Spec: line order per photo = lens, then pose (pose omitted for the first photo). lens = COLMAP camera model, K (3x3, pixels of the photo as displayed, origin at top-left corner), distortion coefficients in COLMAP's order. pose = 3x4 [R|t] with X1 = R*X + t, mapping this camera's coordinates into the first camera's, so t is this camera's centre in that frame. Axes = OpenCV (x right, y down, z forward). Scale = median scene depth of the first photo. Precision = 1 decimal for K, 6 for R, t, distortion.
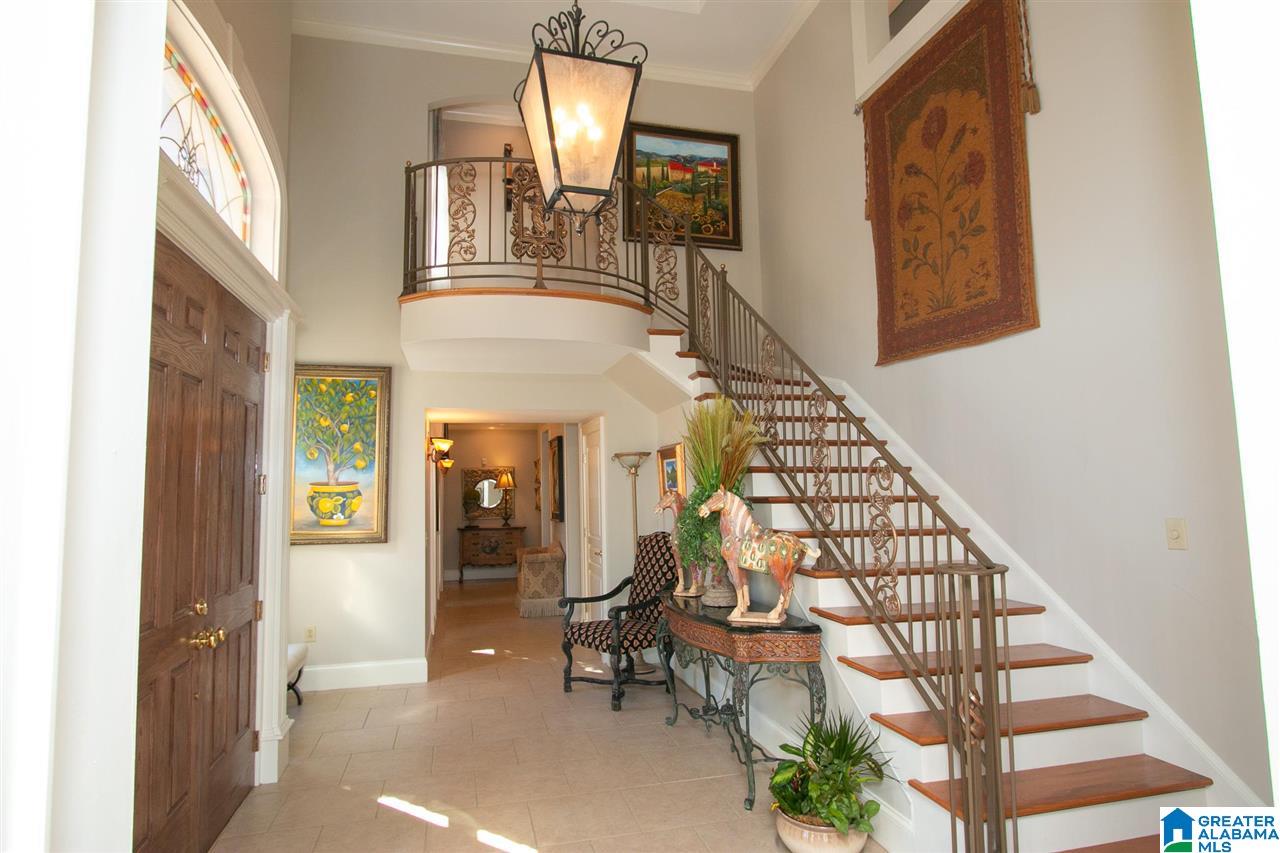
lens RADIAL K [[710.2, 0, 640.7], [0, 710.2, 415.1], [0, 0, 1]] dist [-0.014680, 0.000560]
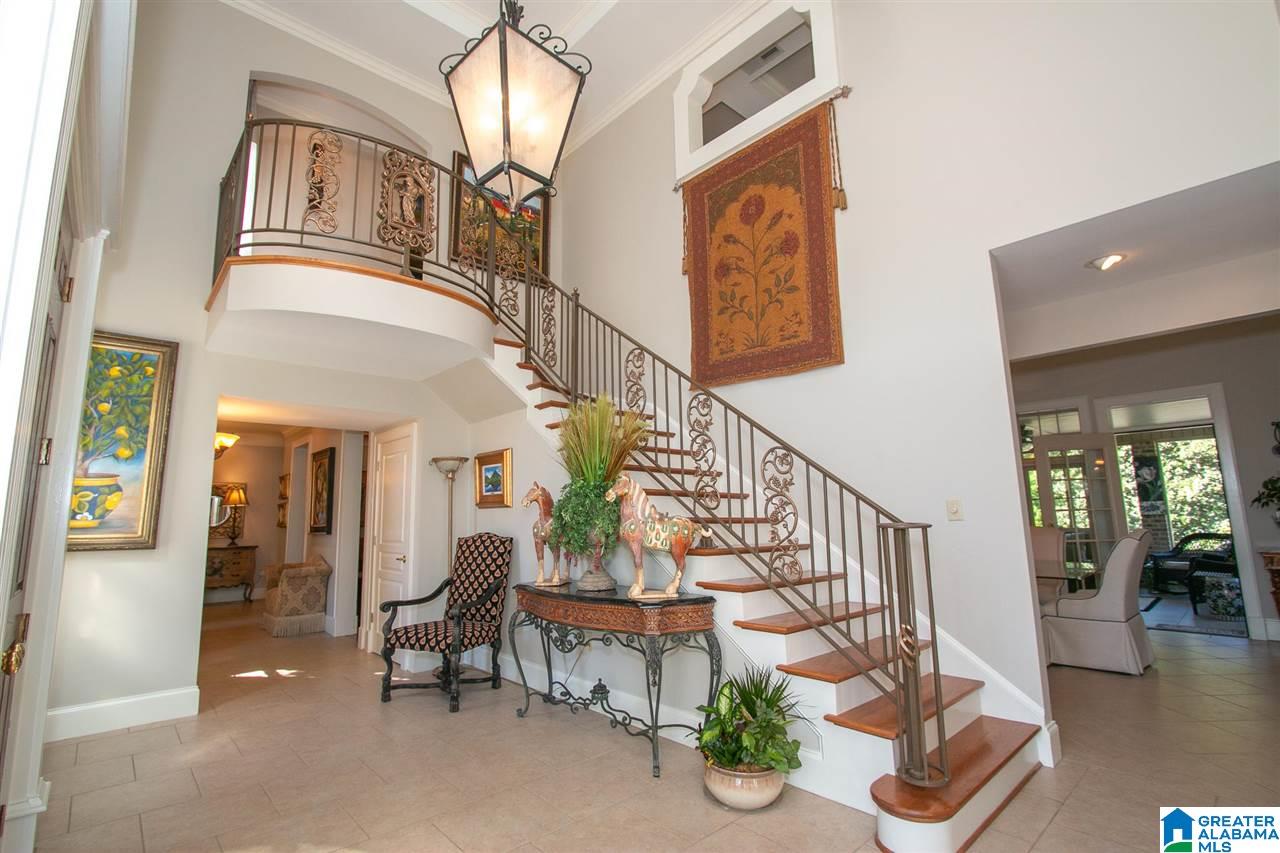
lens RADIAL K [[585.1, 0, 635.4], [0, 585.1, 421.3], [0, 0, 1]] dist [-0.019584, 0.003463]
pose [[0.883291, 0.077101, 0.462441, -0.219737], [-0.046365, 0.995915, -0.077486, 0.067949], [-0.466527, 0.047002, 0.883257, 0.153930]]
